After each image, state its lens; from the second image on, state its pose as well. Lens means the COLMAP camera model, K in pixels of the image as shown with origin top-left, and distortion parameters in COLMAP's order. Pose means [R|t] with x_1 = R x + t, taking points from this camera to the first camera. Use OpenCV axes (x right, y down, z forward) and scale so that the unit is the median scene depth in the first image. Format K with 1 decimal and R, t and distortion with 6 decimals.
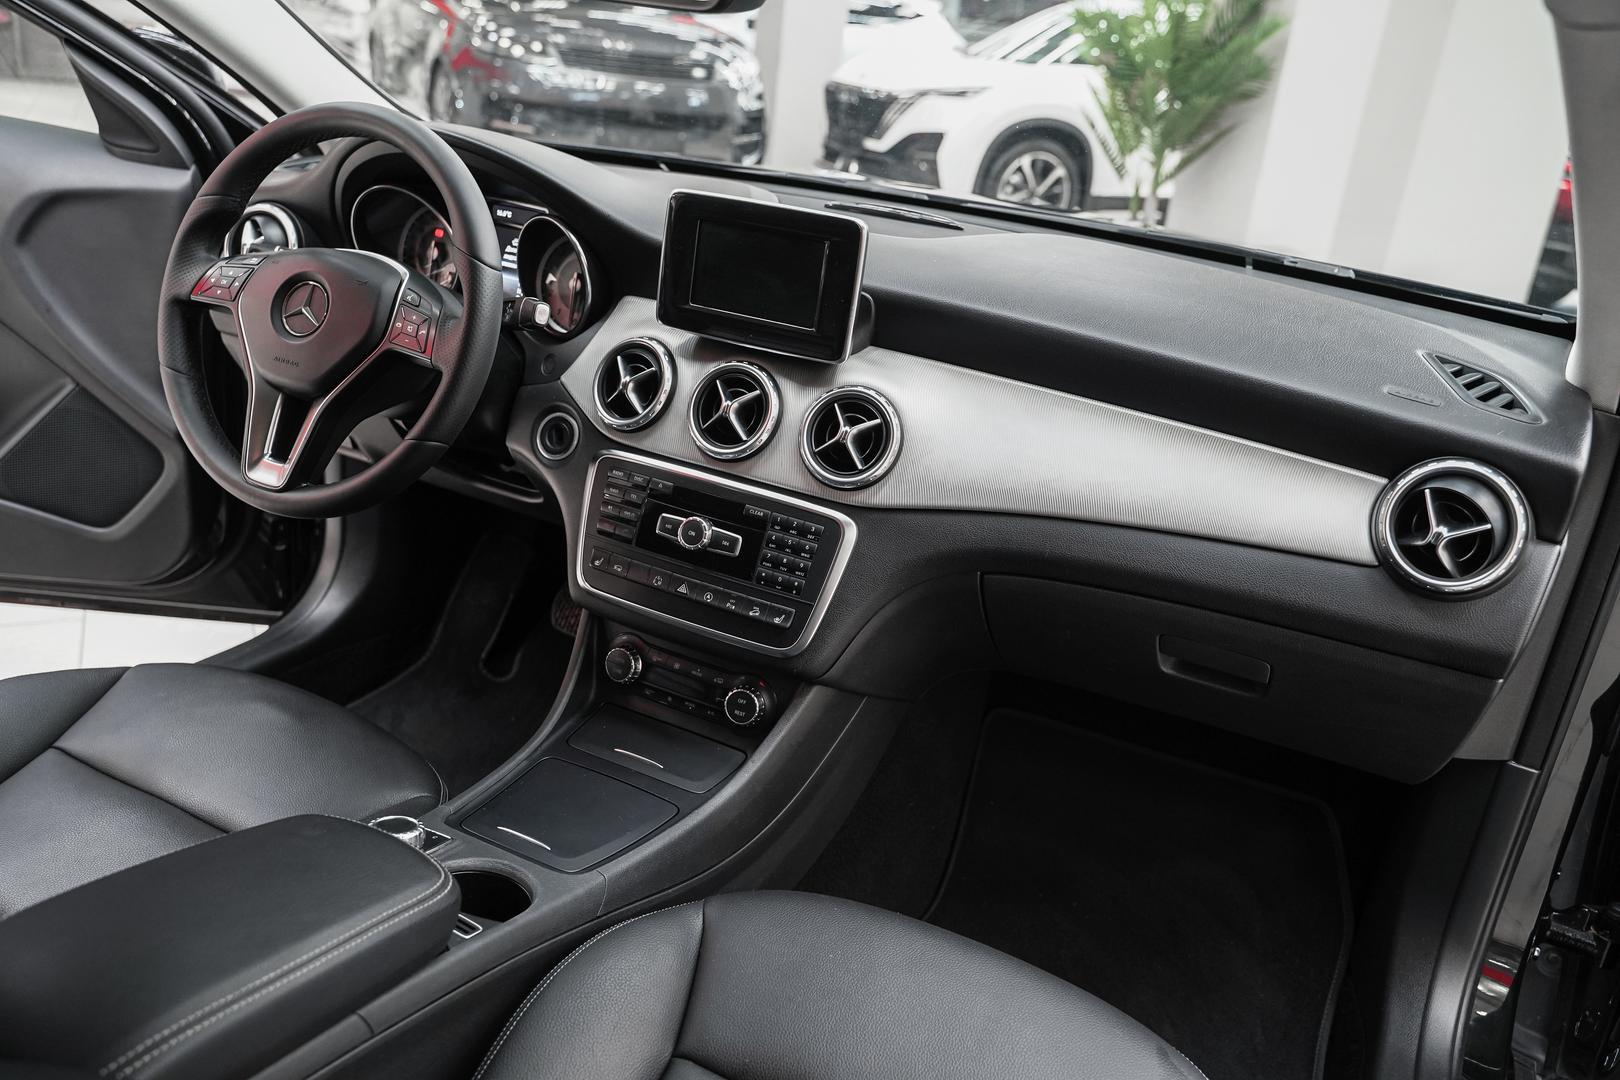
lens RADIAL K [[1274.9, 0, 810.0], [0, 1274.9, 540.0], [0, 0, 1]] dist [-0.018404, 0.010991]
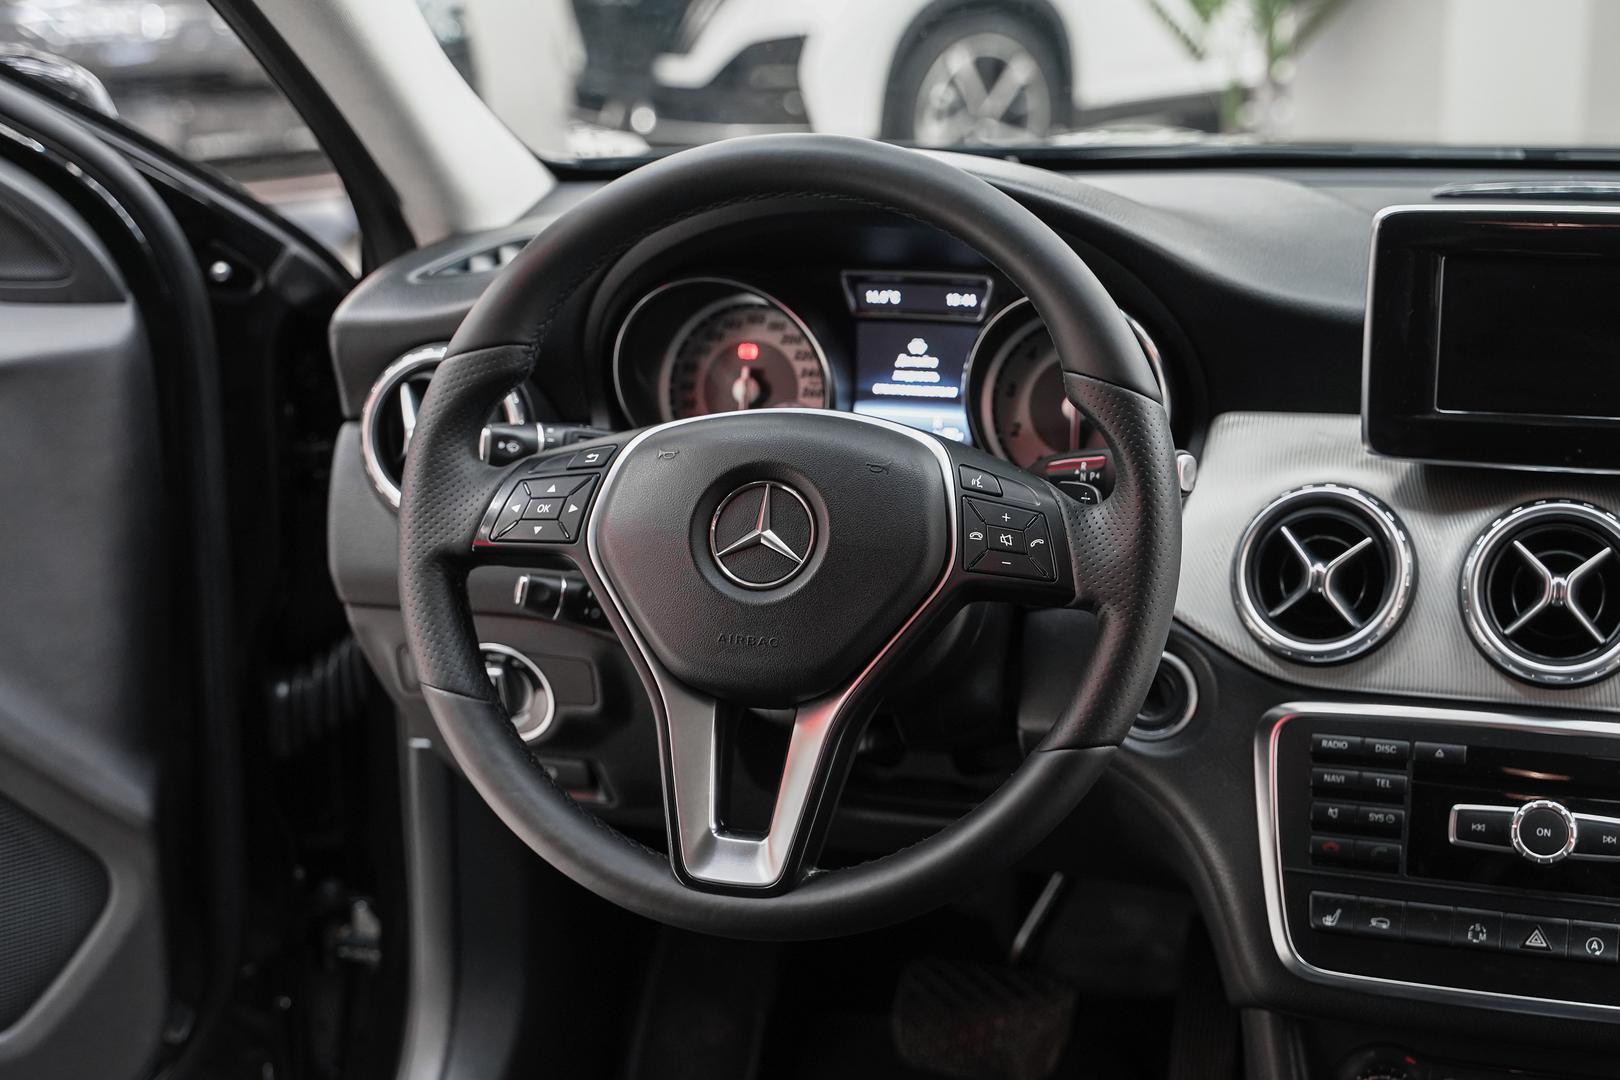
lens RADIAL K [[2390.9, 0, 810.0], [0, 2390.9, 540.0], [0, 0, 1]] dist [-0.001589, 0.016281]
pose [[0.978928, -0.161279, 0.125256, -0.478642], [0.173241, 0.980640, -0.091287, -0.083546], [-0.108109, 0.111063, 0.987916, 0.035982]]
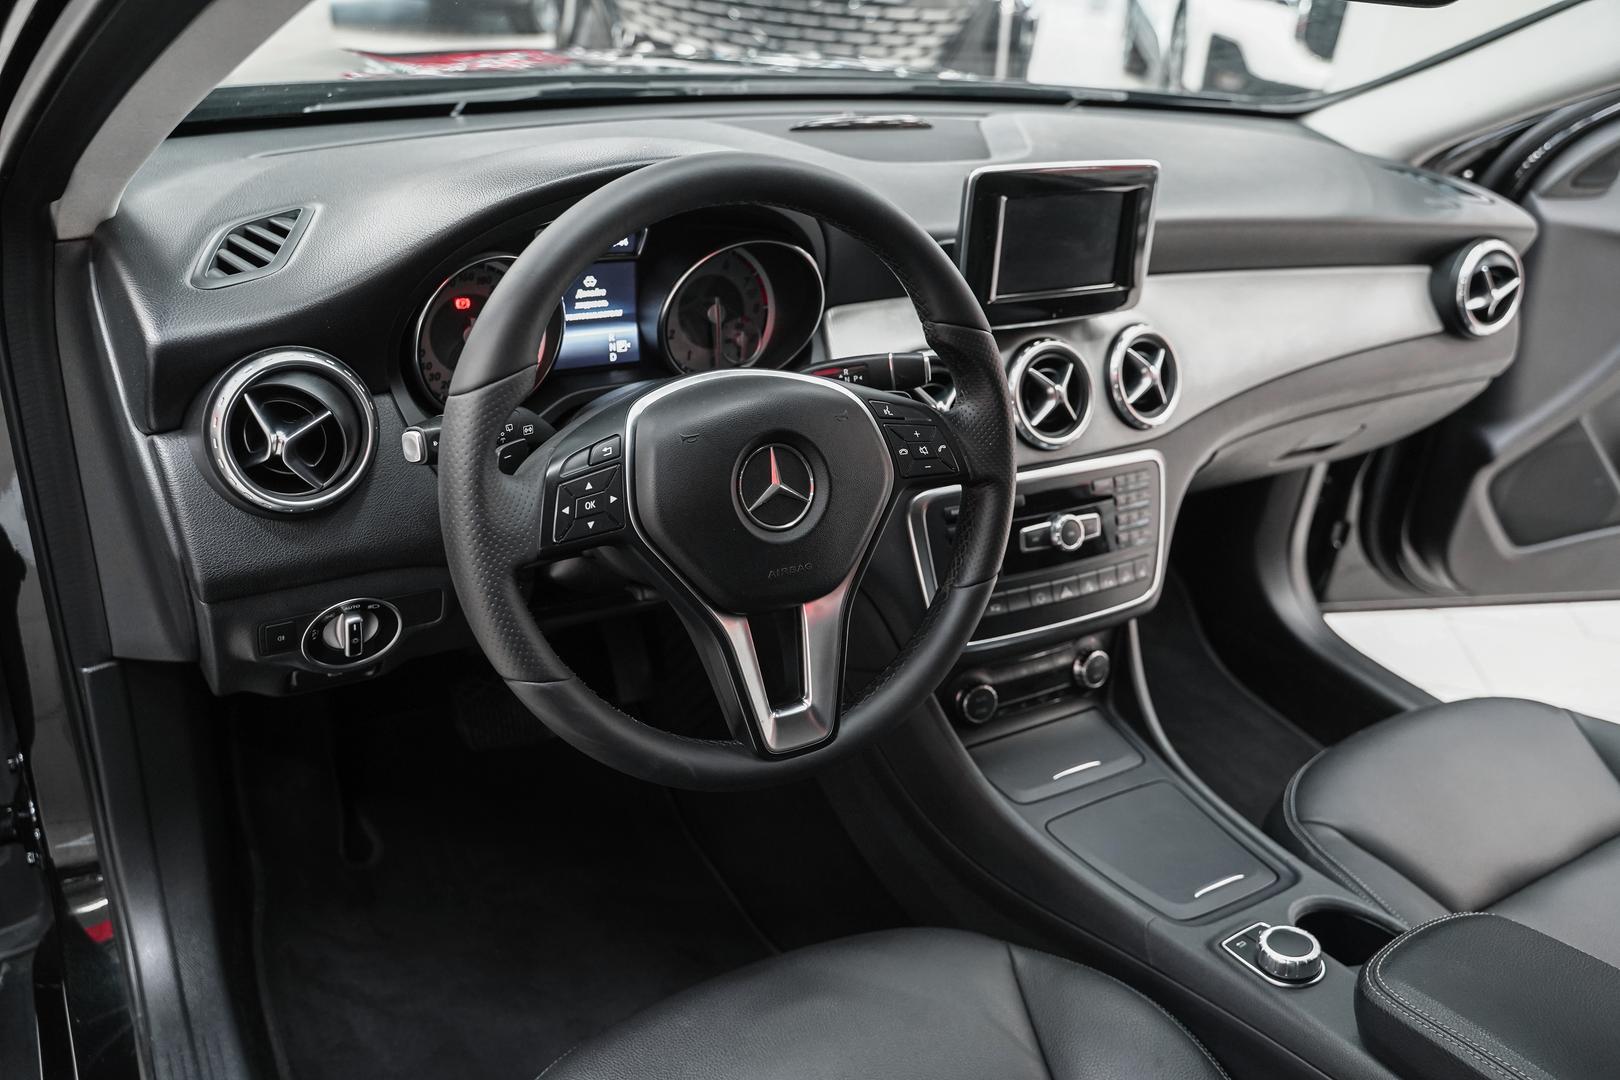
lens RADIAL K [[1274.9, 0, 810.0], [0, 1274.9, 540.0], [0, 0, 1]] dist [-0.018404, 0.010991]
pose [[0.562228, -0.442797, 0.698448, -0.818956], [0.280200, 0.896617, 0.342879, -0.359290], [-0.778066, 0.002929, 0.628175, 0.545778]]
